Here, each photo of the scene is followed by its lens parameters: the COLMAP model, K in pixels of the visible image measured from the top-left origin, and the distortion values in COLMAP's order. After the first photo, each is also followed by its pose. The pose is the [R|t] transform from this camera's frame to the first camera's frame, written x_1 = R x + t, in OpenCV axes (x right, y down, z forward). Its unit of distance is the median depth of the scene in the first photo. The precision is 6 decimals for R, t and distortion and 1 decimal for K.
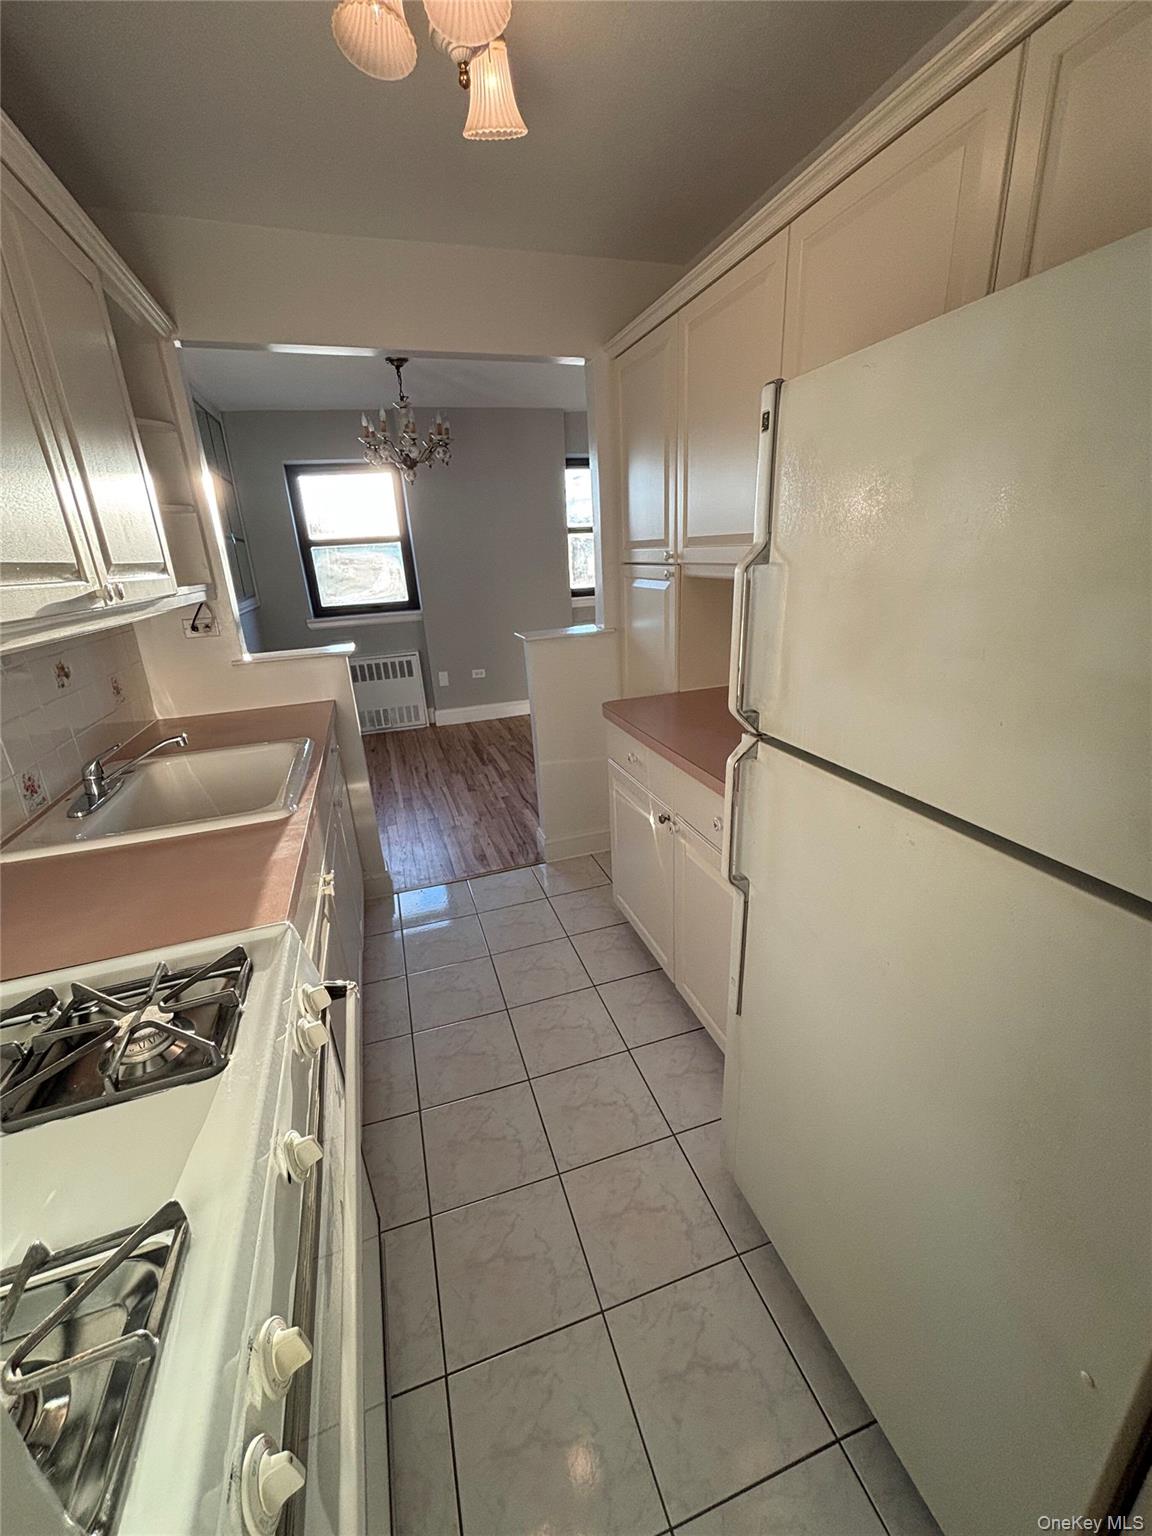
lens RADIAL K [[624.7, 0, 586.4], [0, 624.7, 764.5], [0, 0, 1]] dist [0.000243, 0.000336]
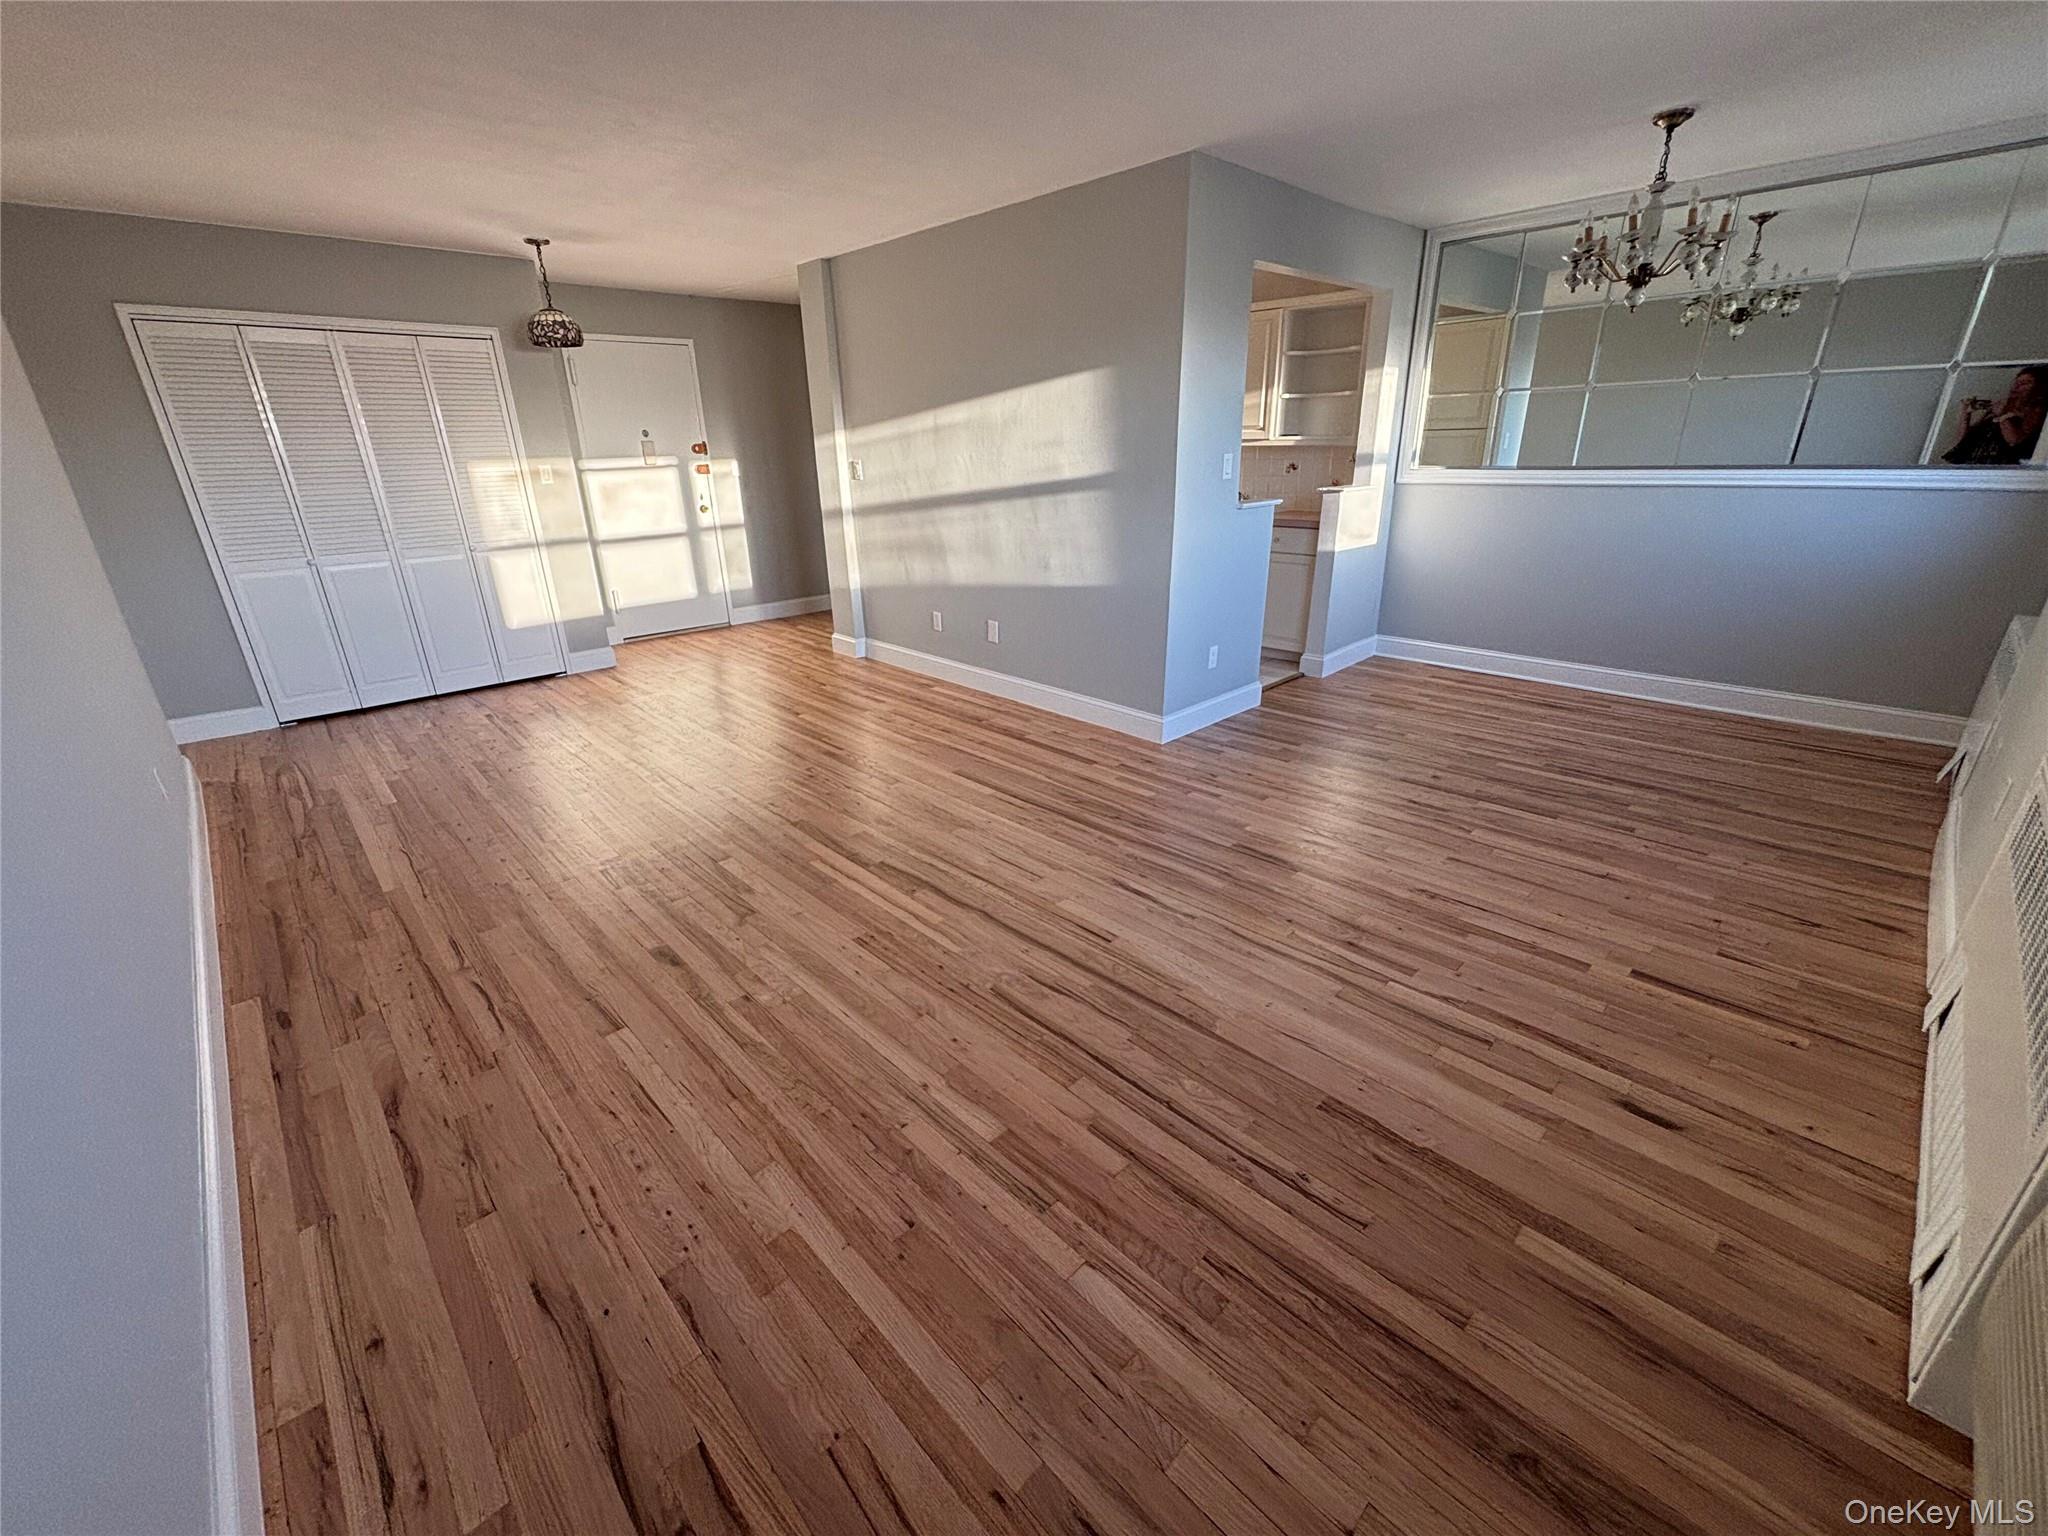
lens RADIAL K [[833.0, 0, 1028.1], [0, 833.0, 762.8], [0, 0, 1]] dist [0.000243, 0.000336]
pose [[-0.902221, 0.217781, -0.372247, 0.677111], [-0.077915, 0.766623, 0.637352, -0.537927], [0.424176, 0.604037, -0.674696, 1.460425]]
